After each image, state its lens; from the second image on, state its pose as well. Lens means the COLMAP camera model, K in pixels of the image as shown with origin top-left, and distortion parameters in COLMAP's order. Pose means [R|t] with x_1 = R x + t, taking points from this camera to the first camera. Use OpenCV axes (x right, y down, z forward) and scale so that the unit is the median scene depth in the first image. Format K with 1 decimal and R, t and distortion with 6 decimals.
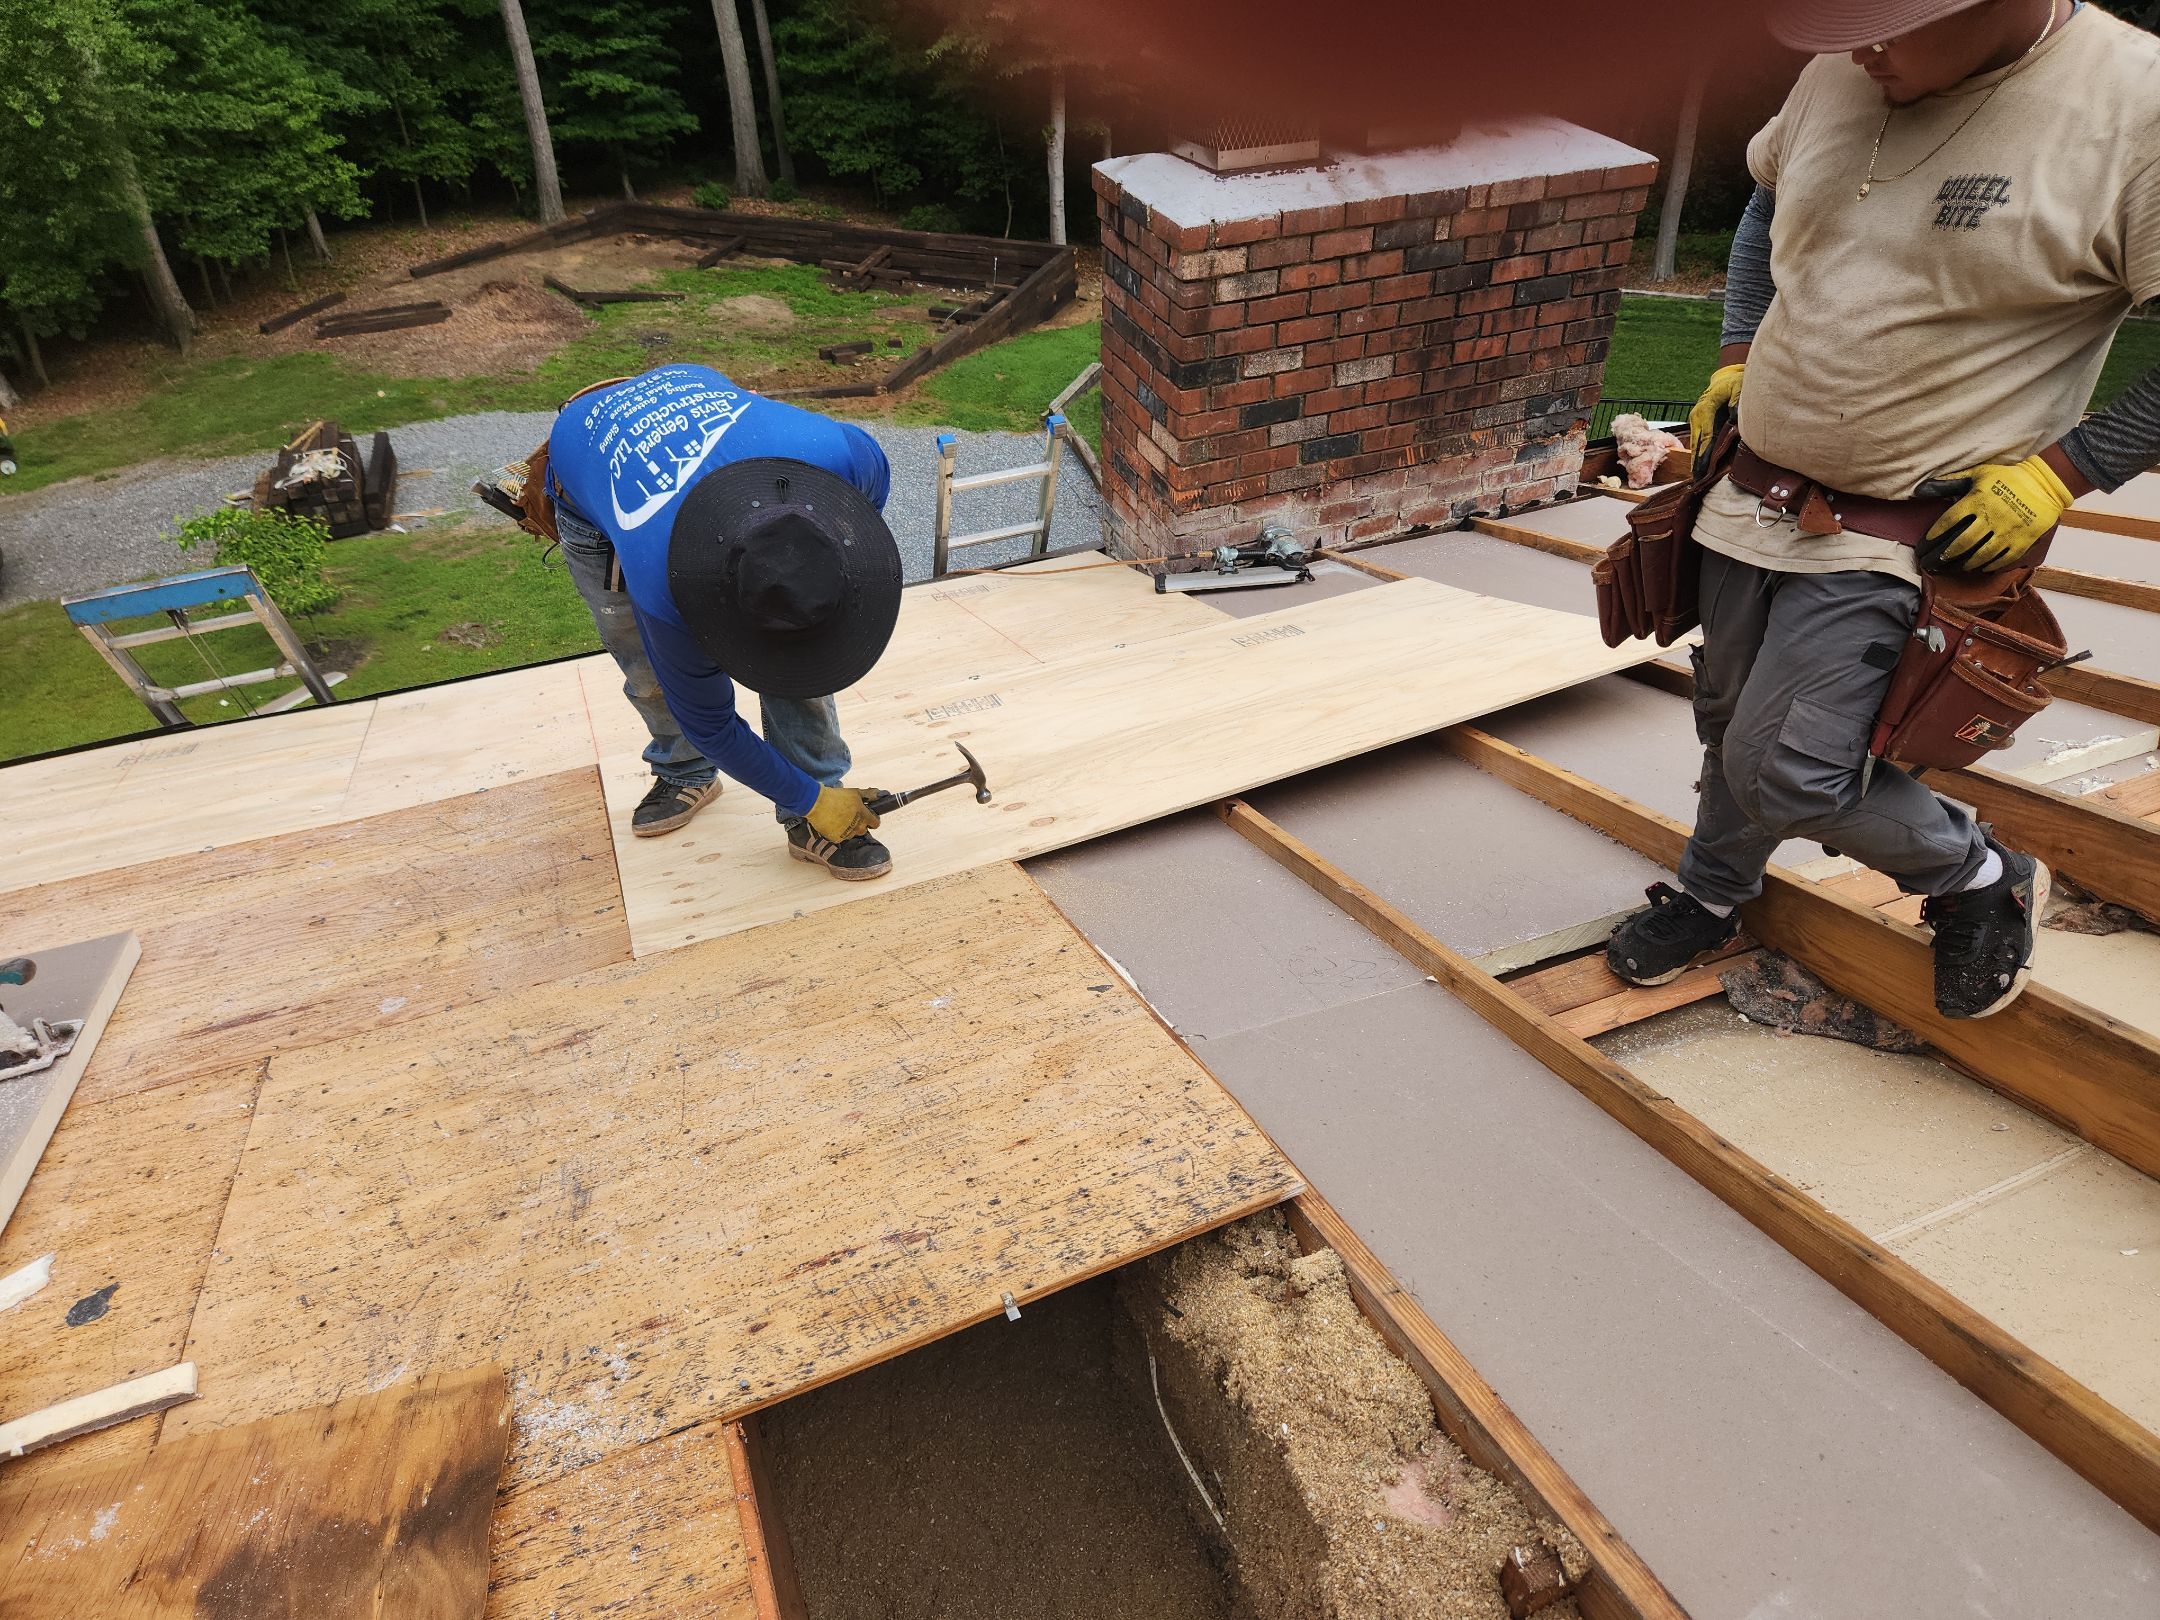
lens RADIAL K [[1442.5, 0, 1110.9], [0, 1442.5, 784.1], [0, 0, 1]] dist [0.072162, -0.065066]
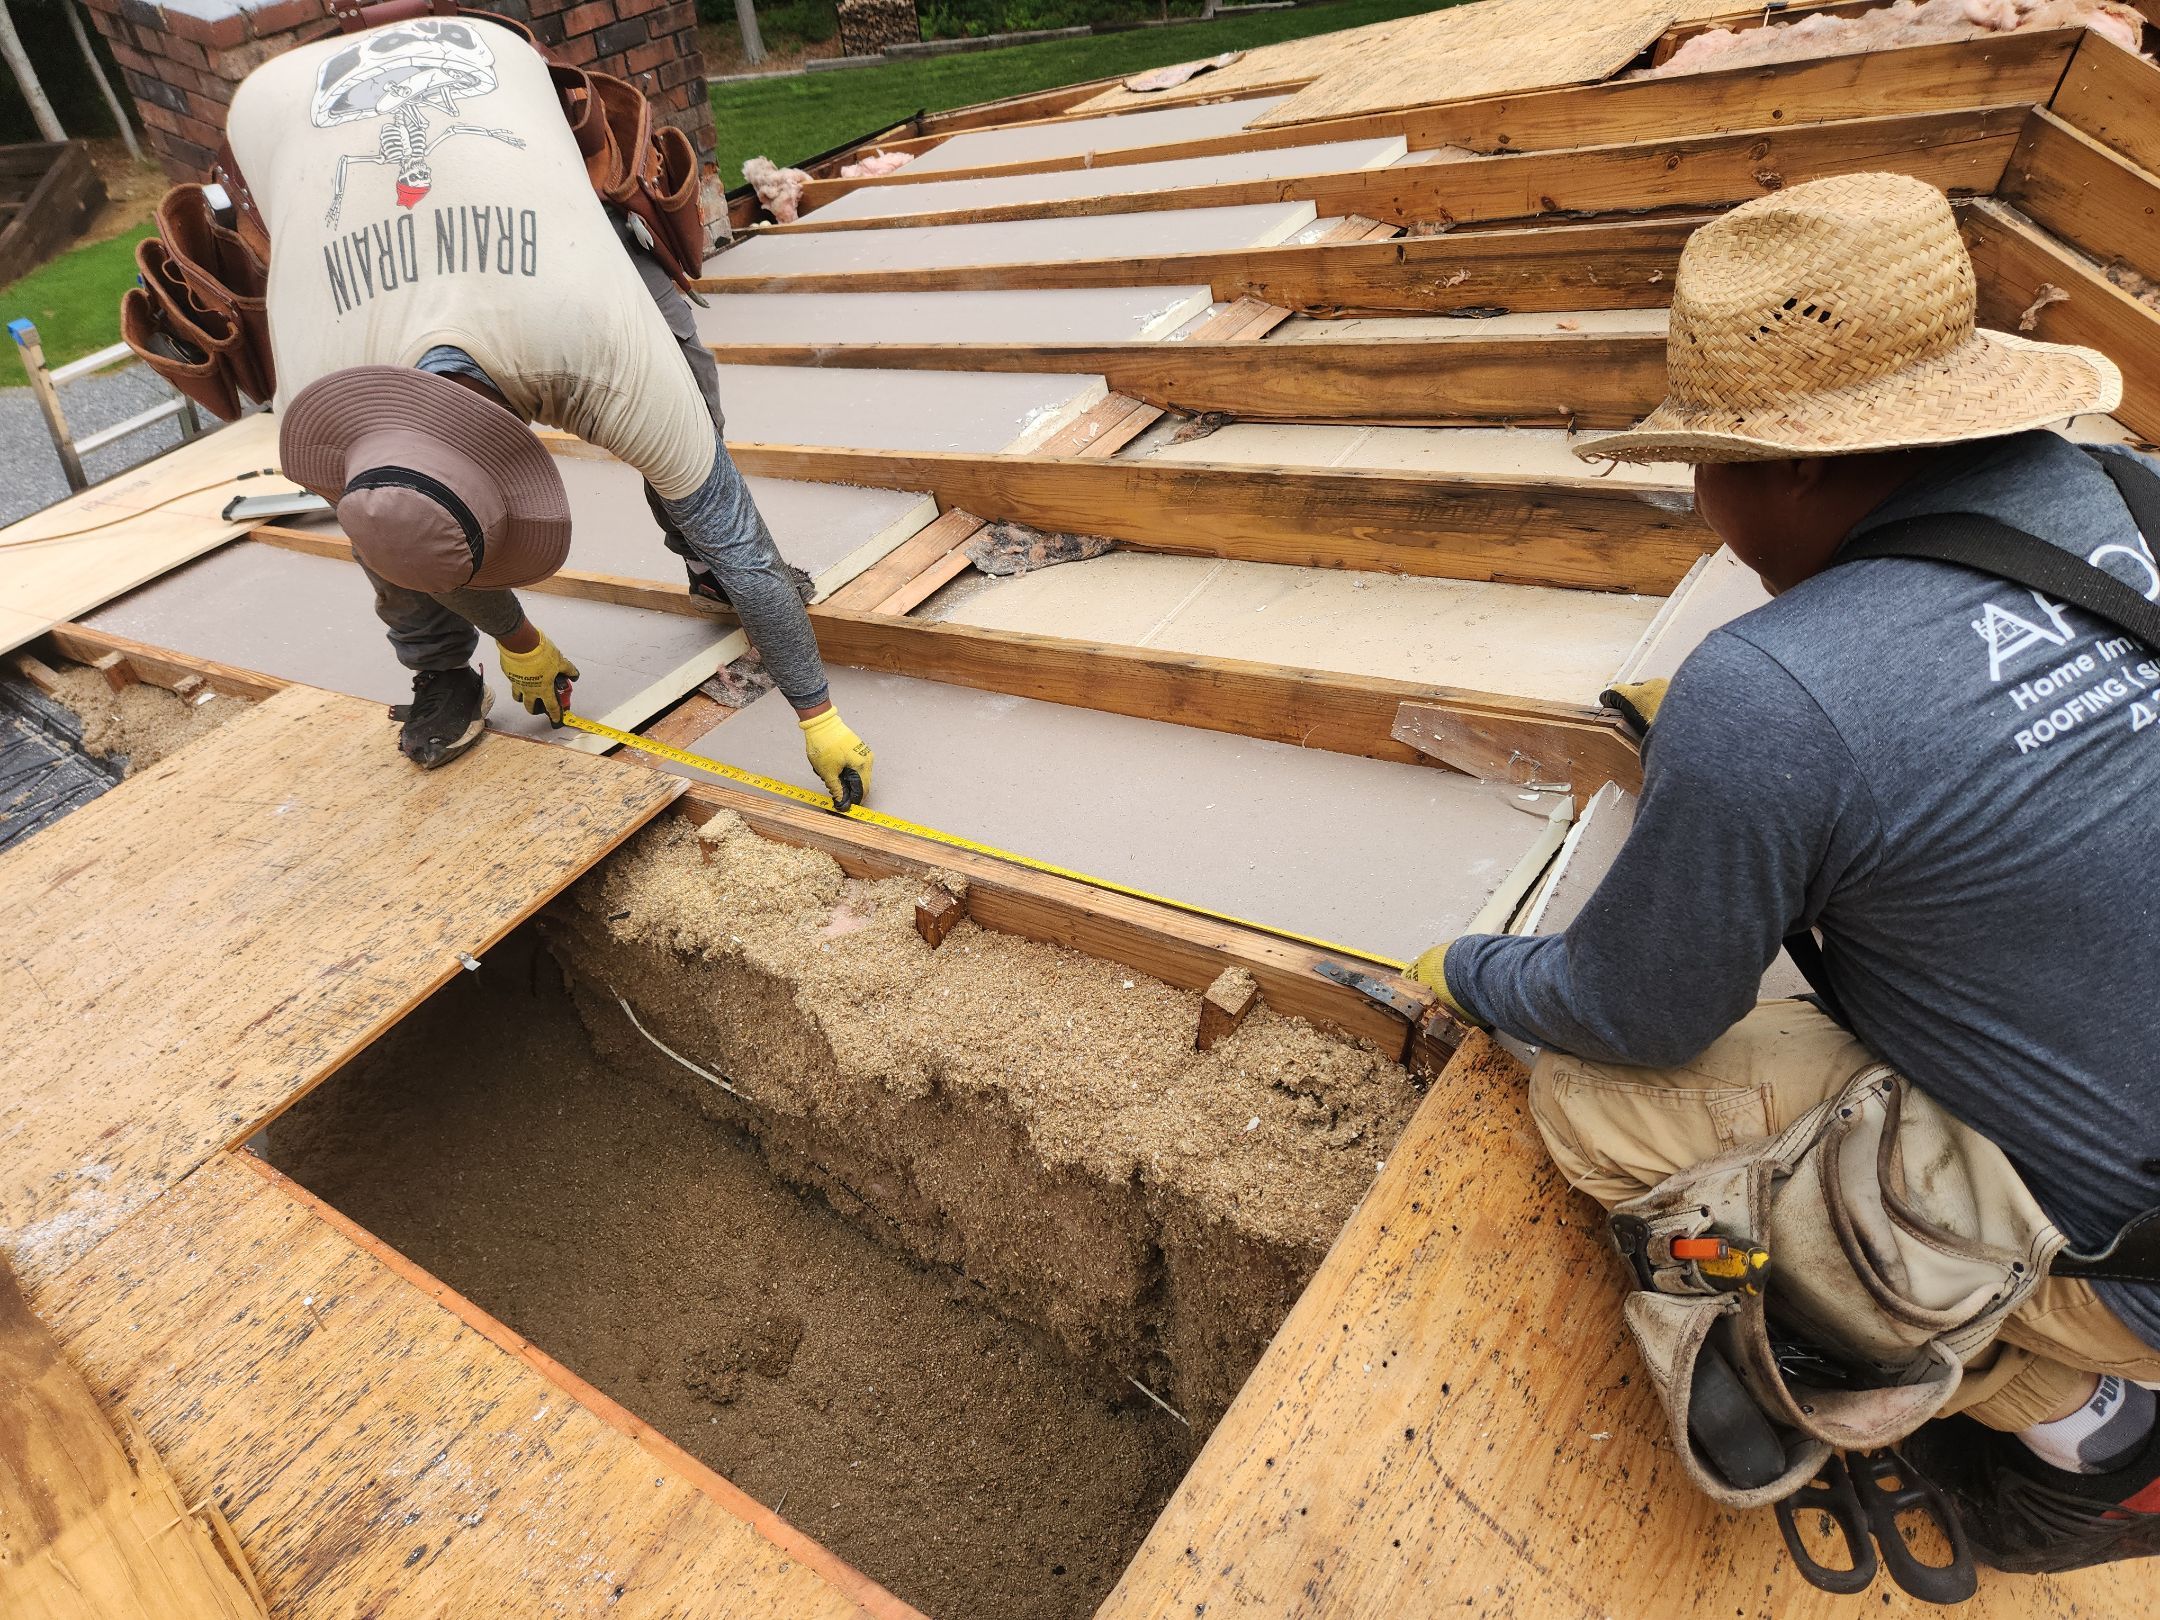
lens RADIAL K [[1442.5, 0, 1092.4], [0, 1442.5, 791.7], [0, 0, 1]] dist [0.072162, -0.065066]
pose [[0.843397, -0.370936, 0.388700, -0.019803], [0.324611, 0.928268, 0.181508, 0.073215], [-0.428146, -0.026907, 0.903309, -0.077143]]
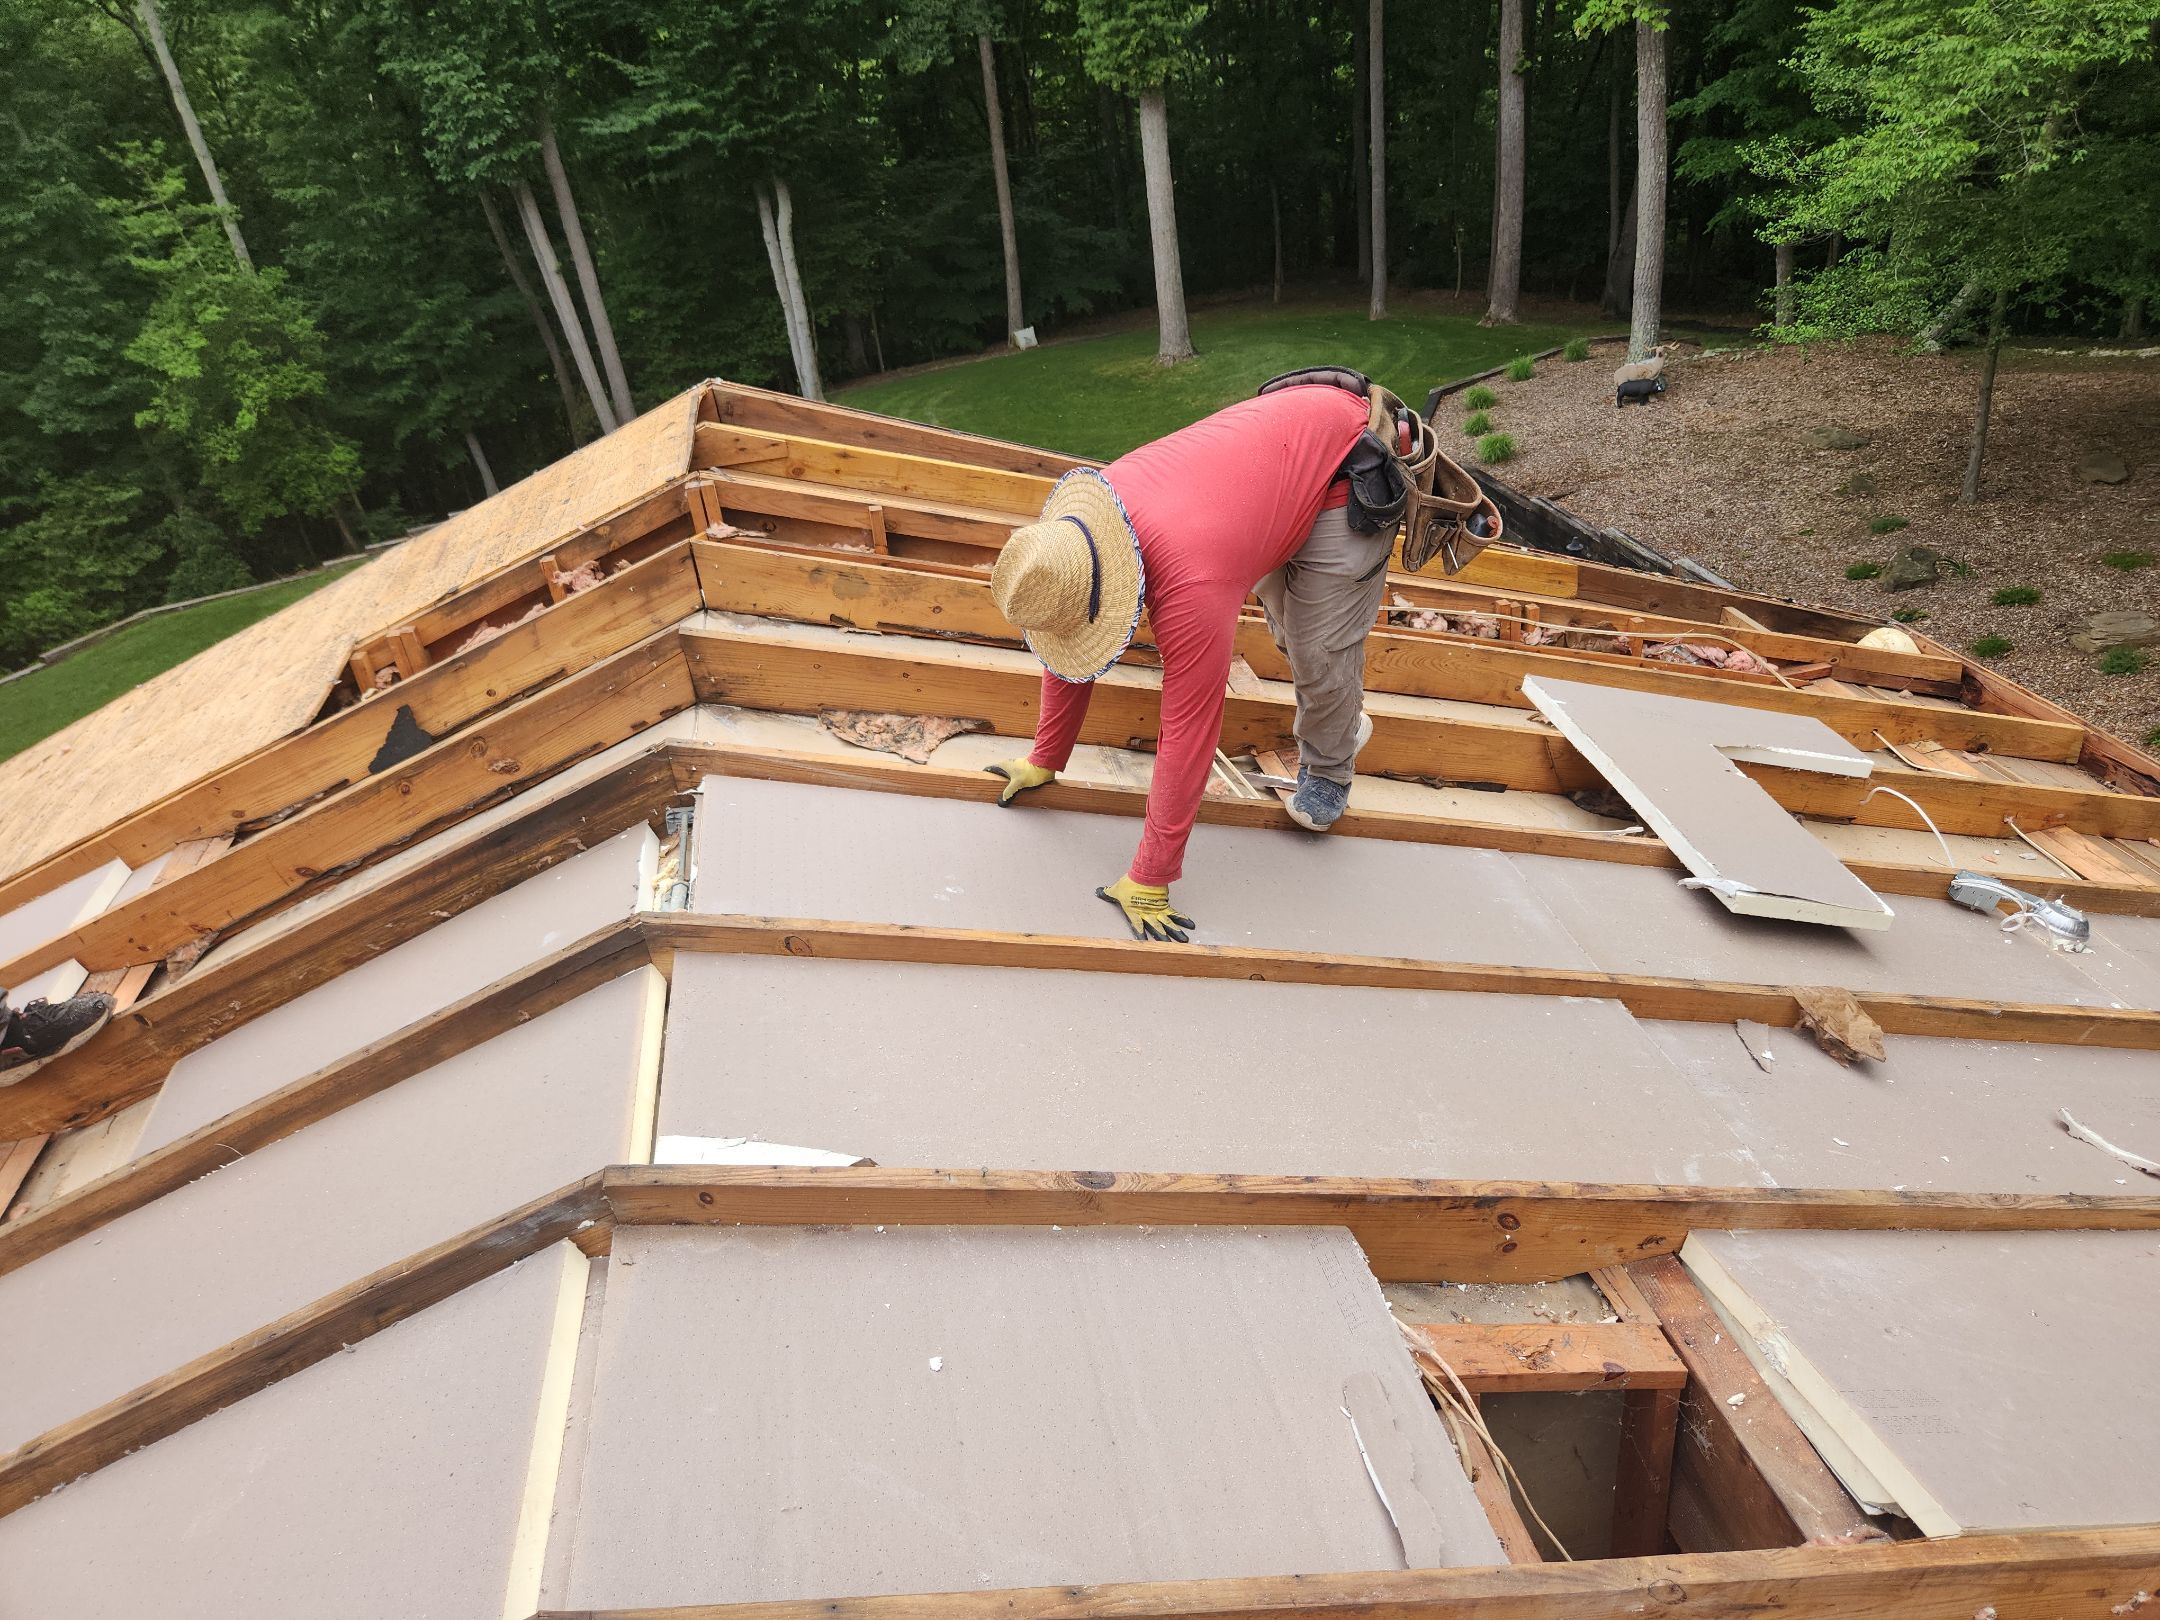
lens RADIAL K [[1442.5, 0, 1102.1], [0, 1442.5, 785.5], [0, 0, 1]] dist [0.072162, -0.065066]
pose [[0.186515, -0.507091, 0.841469, 0.111799], [0.687536, 0.679188, 0.256901, 0.055482], [-0.701788, 0.530625, 0.475322, -0.102388]]
